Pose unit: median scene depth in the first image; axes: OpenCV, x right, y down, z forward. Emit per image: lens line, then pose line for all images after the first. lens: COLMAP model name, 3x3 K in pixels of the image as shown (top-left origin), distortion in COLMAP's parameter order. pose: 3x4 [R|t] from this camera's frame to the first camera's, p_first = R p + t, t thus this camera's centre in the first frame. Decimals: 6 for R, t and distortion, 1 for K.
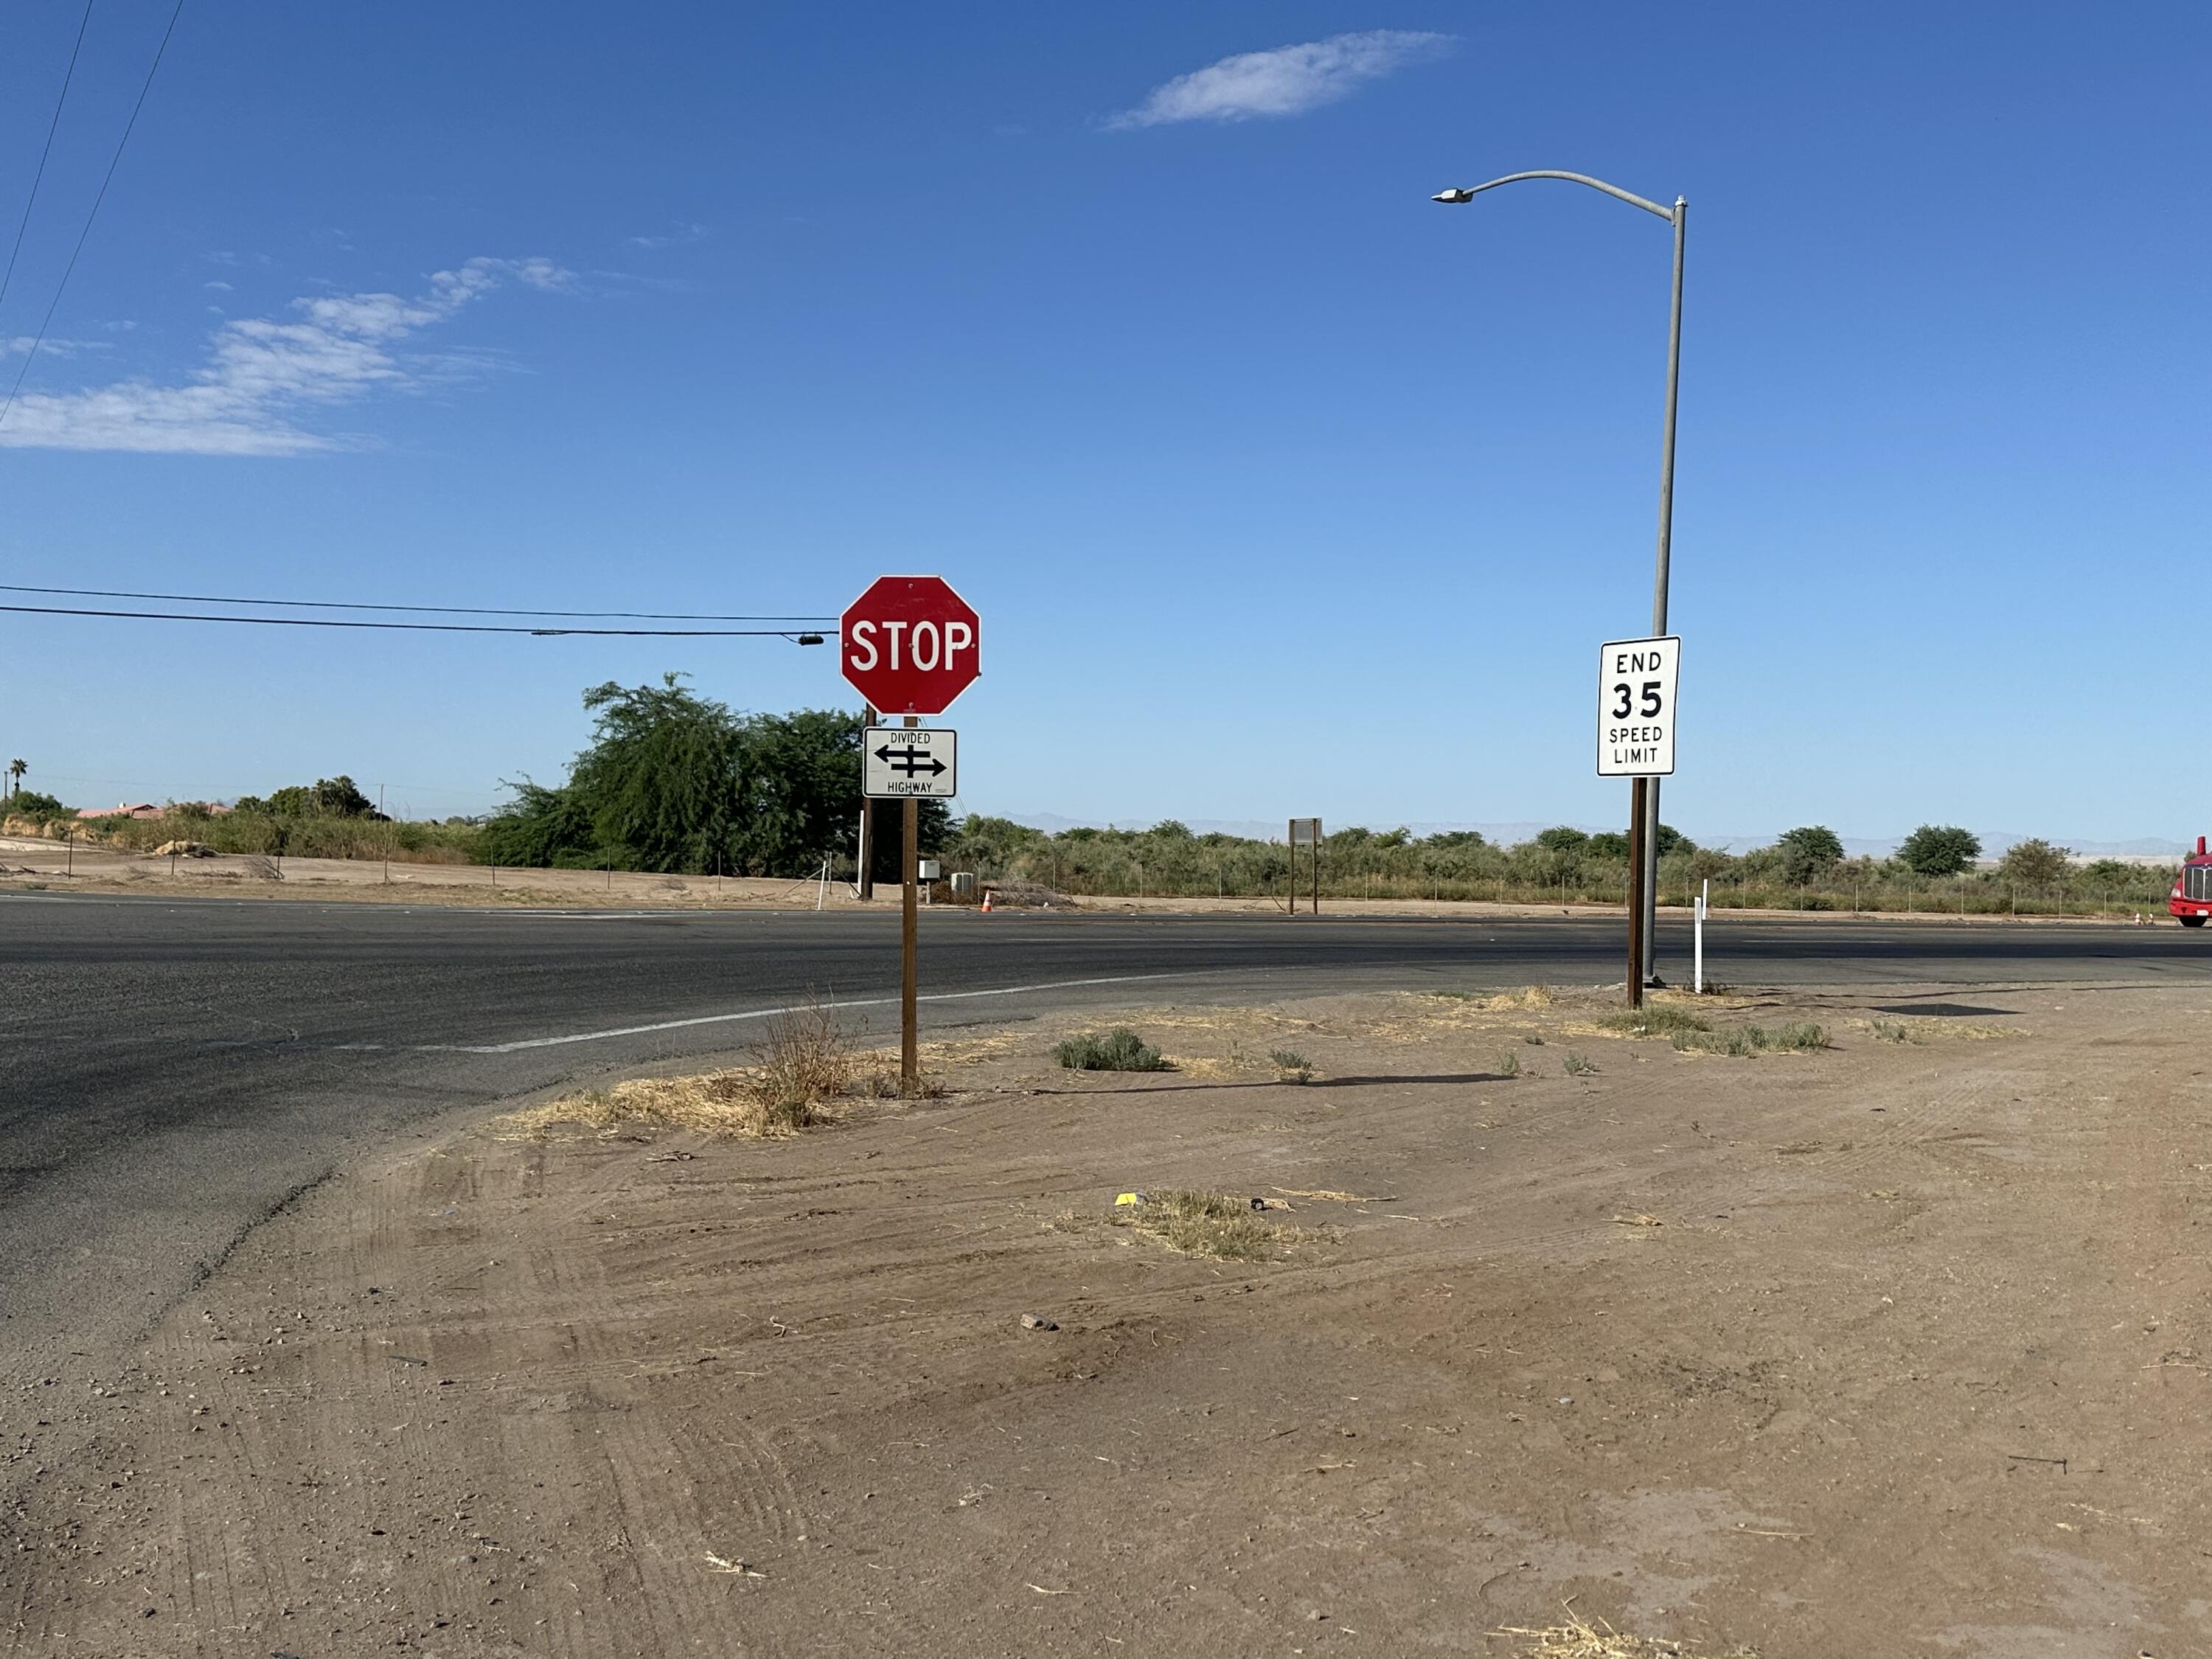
lens RADIAL K [[2216.2, 0, 1121.7], [0, 2216.2, 818.6], [0, 0, 1]] dist [0.089958, 0.000000]
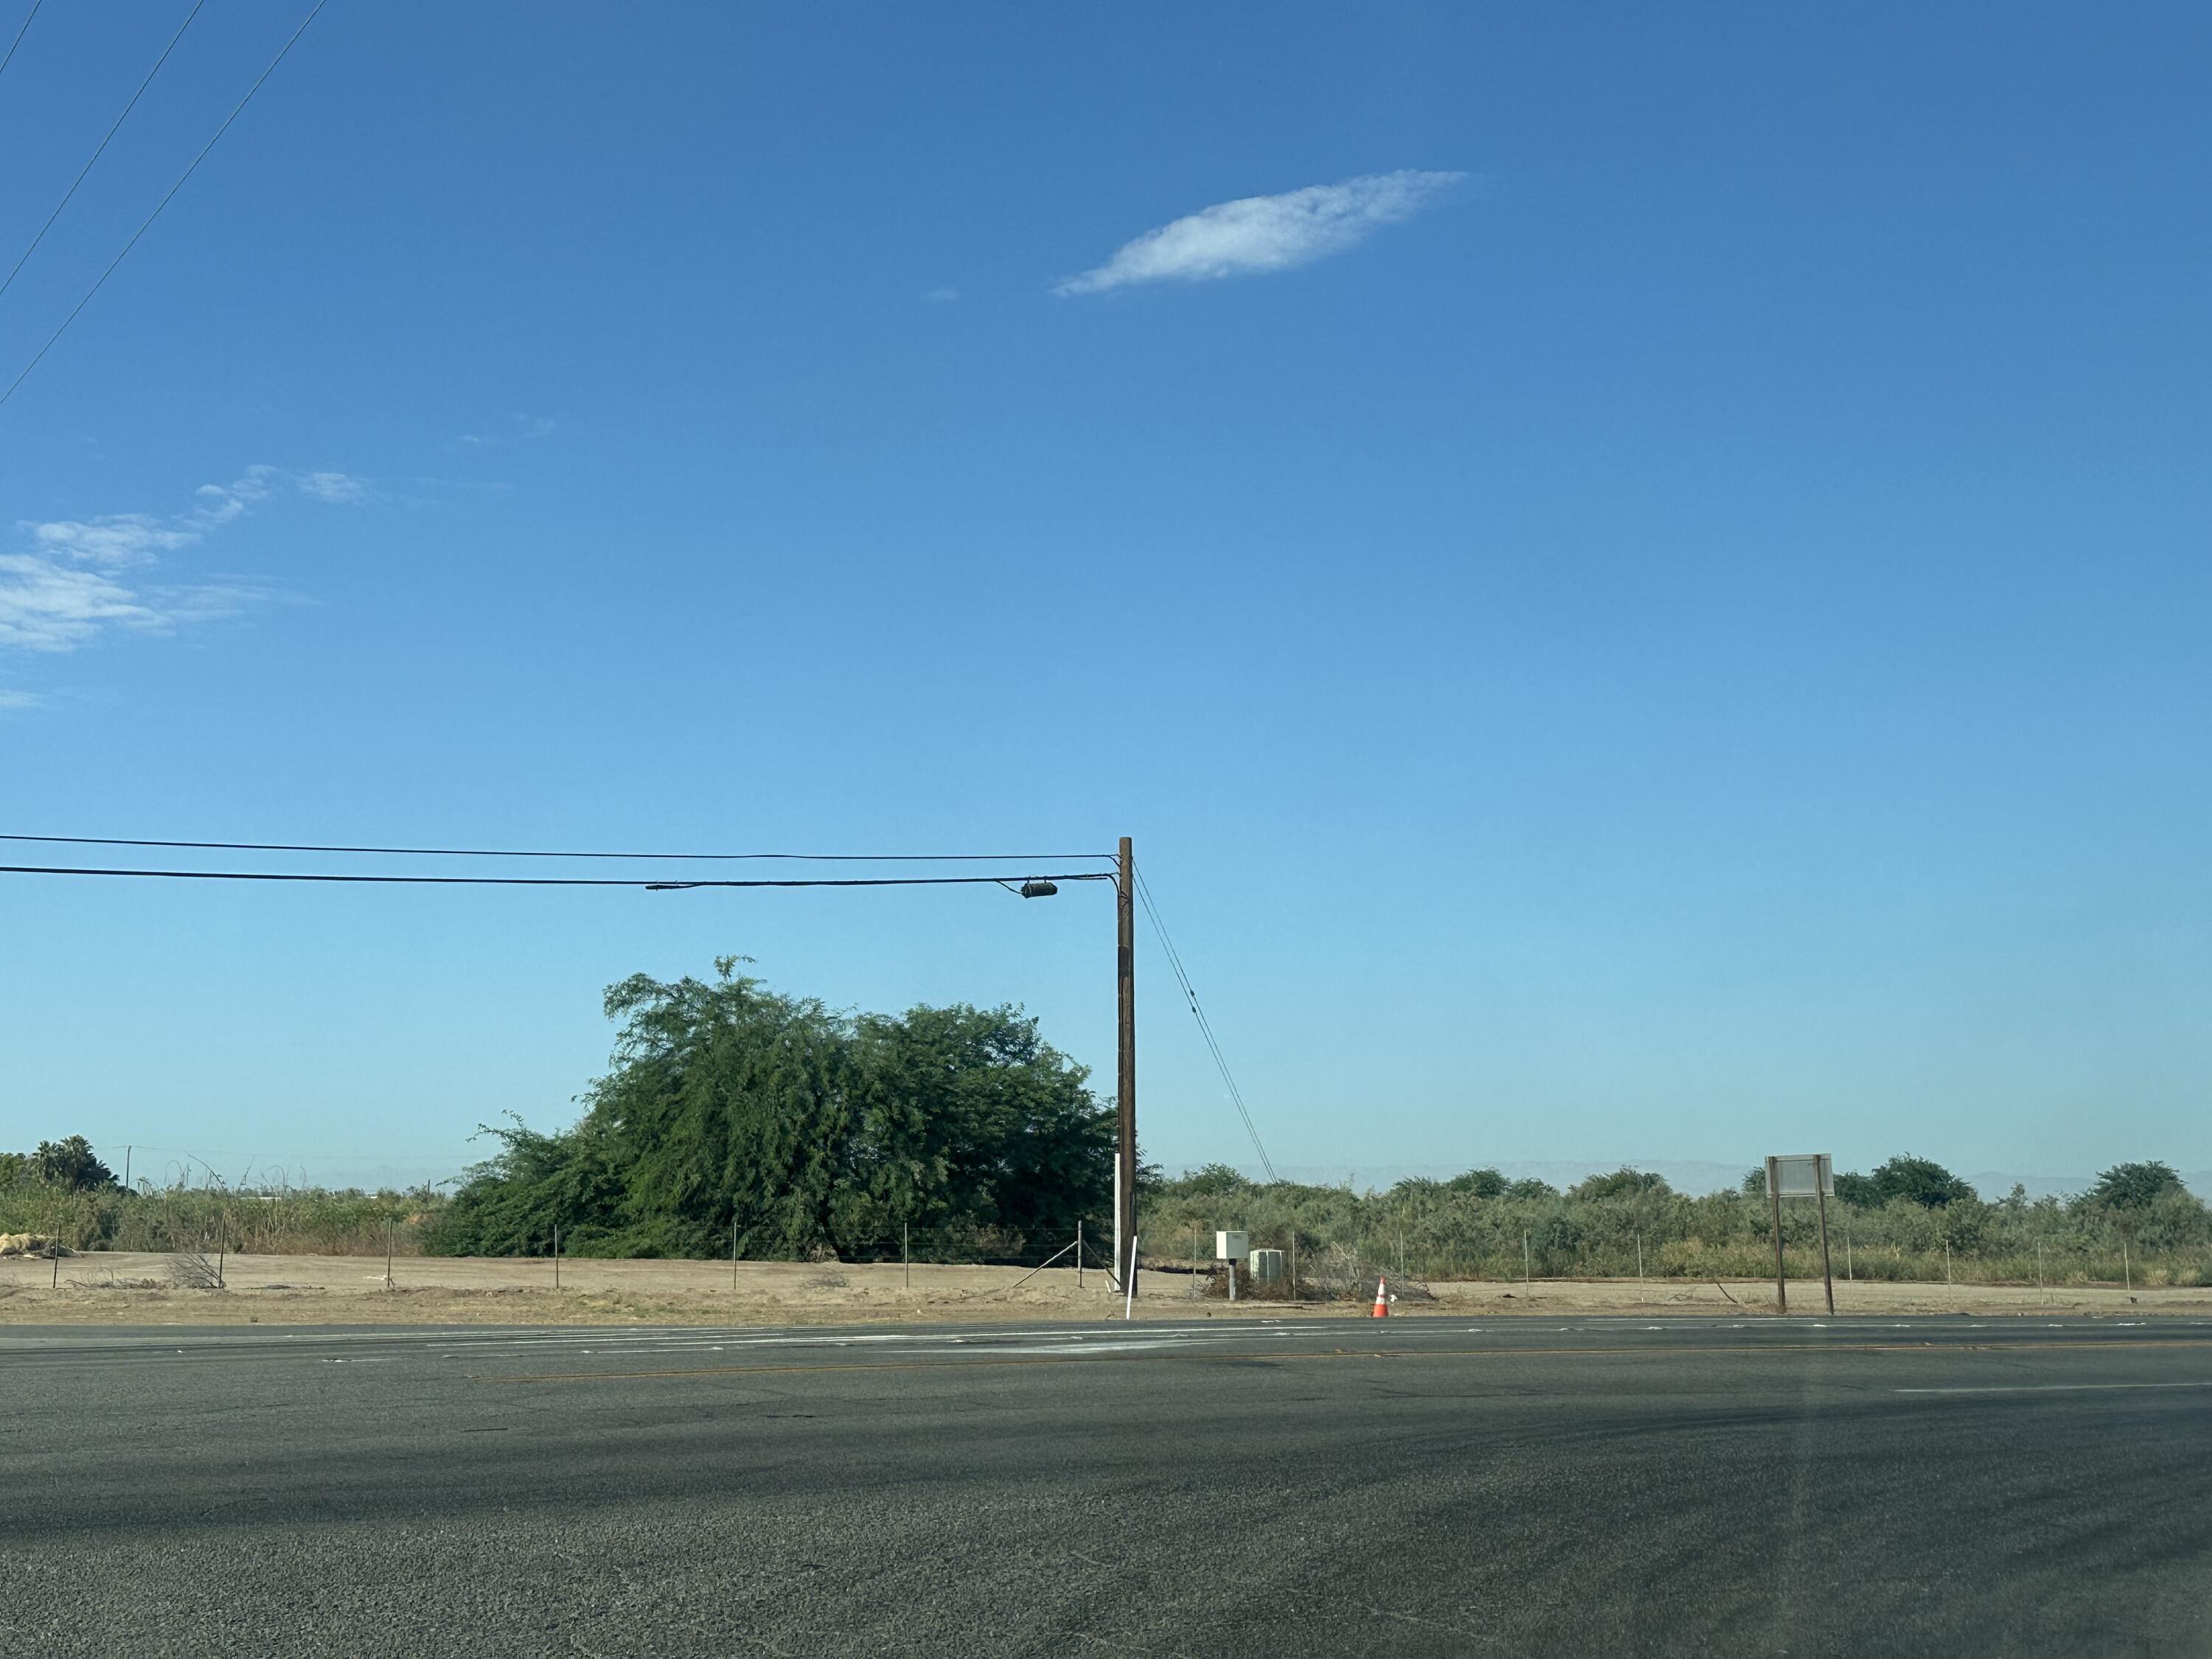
lens RADIAL K [[2765.5, 0, 1044.2], [0, 2765.5, 626.5], [0, 0, 1]] dist [0.098133, 0.000000]
pose [[0.999432, -0.017505, 0.028811, -0.169238], [0.022689, 0.981366, -0.190801, -0.000487], [-0.024934, 0.191346, 0.981206, 0.185992]]
